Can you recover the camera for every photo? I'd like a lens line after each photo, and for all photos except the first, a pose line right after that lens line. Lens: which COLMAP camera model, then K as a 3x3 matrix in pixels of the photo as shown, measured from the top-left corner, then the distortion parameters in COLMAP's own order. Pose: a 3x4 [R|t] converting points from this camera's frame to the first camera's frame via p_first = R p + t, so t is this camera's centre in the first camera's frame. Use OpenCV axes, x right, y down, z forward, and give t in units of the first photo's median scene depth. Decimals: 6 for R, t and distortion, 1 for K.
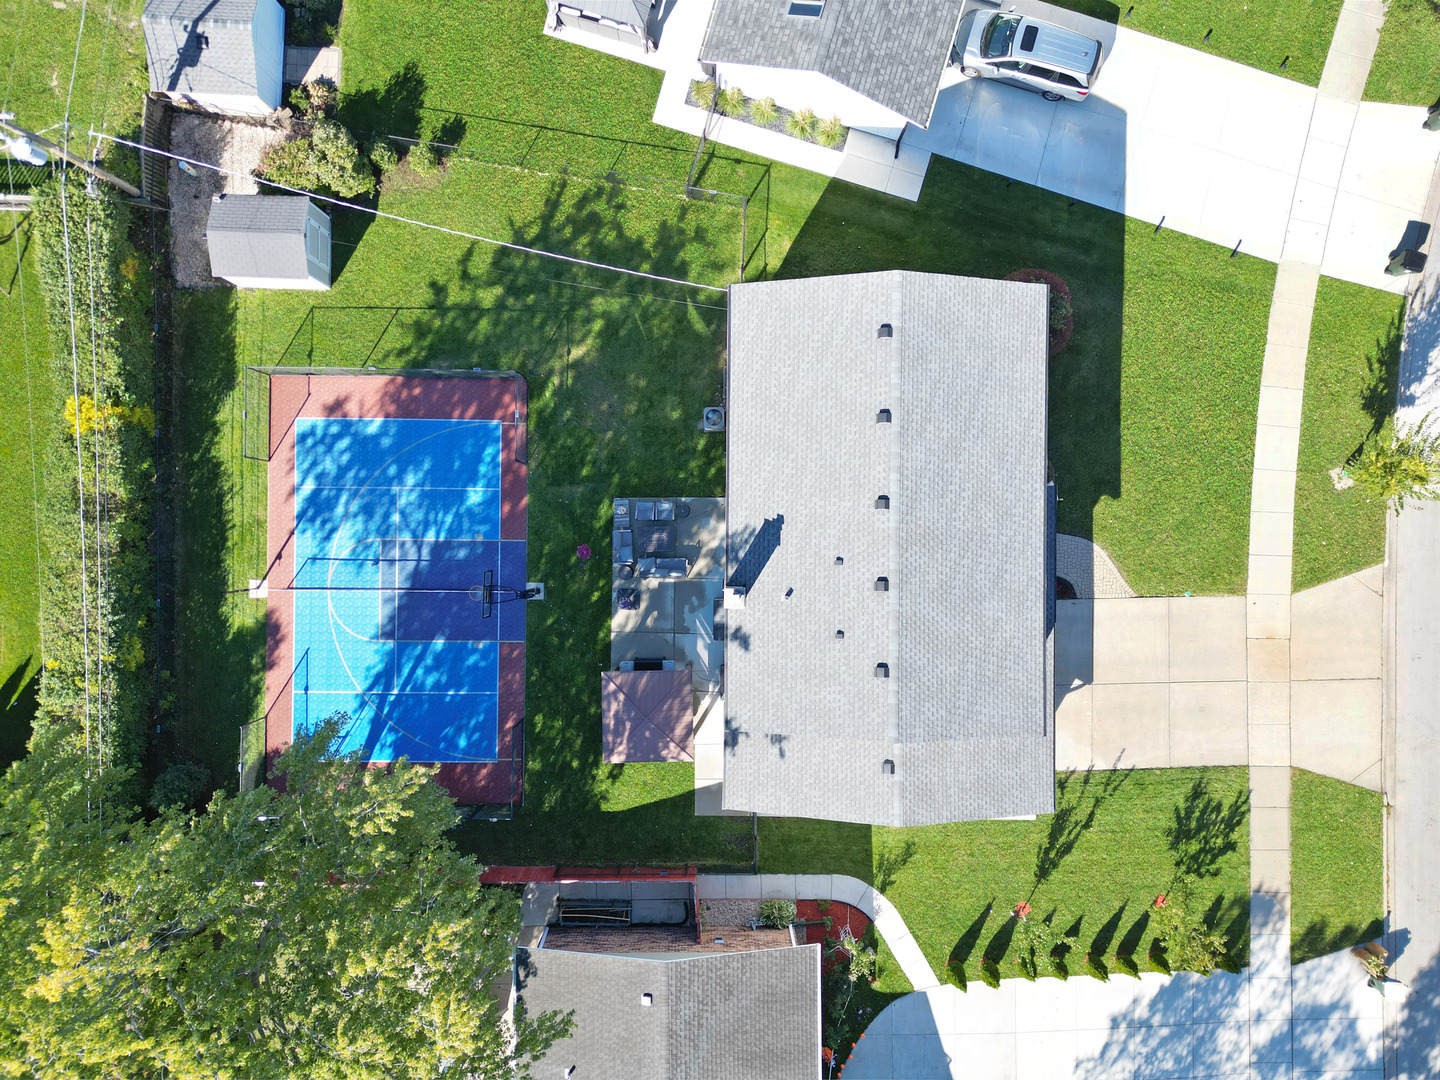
lens RADIAL K [[1002.5, 0, 713.5], [0, 1002.5, 541.8], [0, 0, 1]] dist [0.048878, -0.048945]
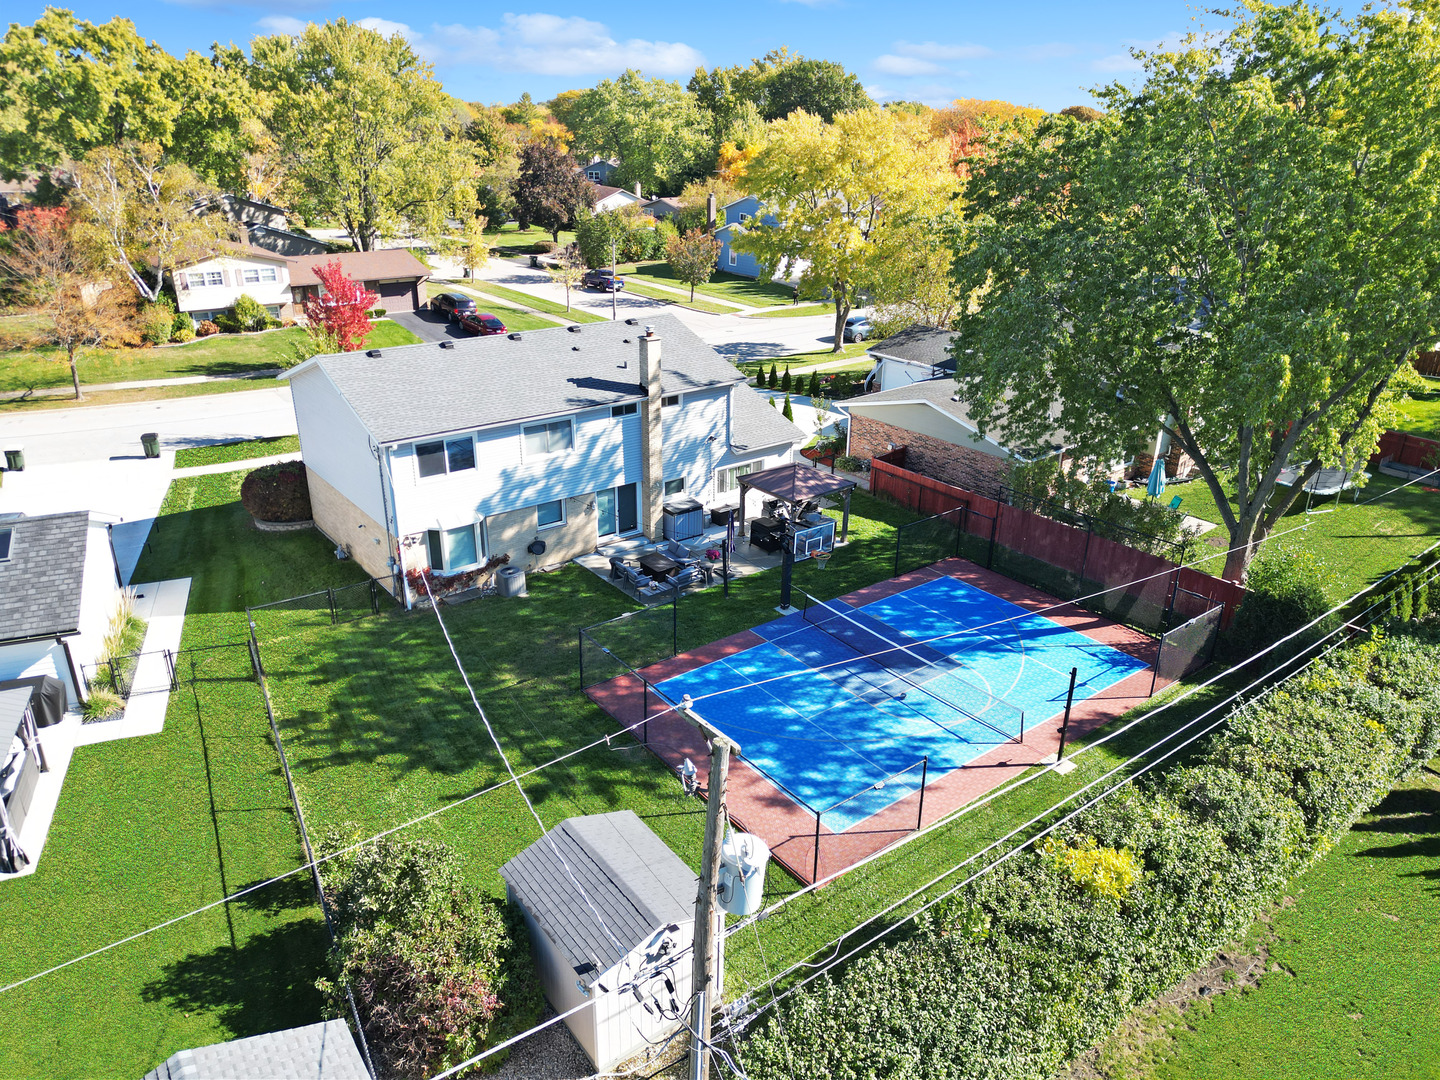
lens RADIAL K [[1002.5, 0, 713.5], [0, 1002.5, 541.8], [0, 0, 1]] dist [0.048878, -0.048945]
pose [[-0.619907, -0.301504, 0.724439, -0.752276], [0.784459, -0.216433, 0.581189, -0.493468], [-0.018438, 0.928575, 0.370686, 0.619383]]
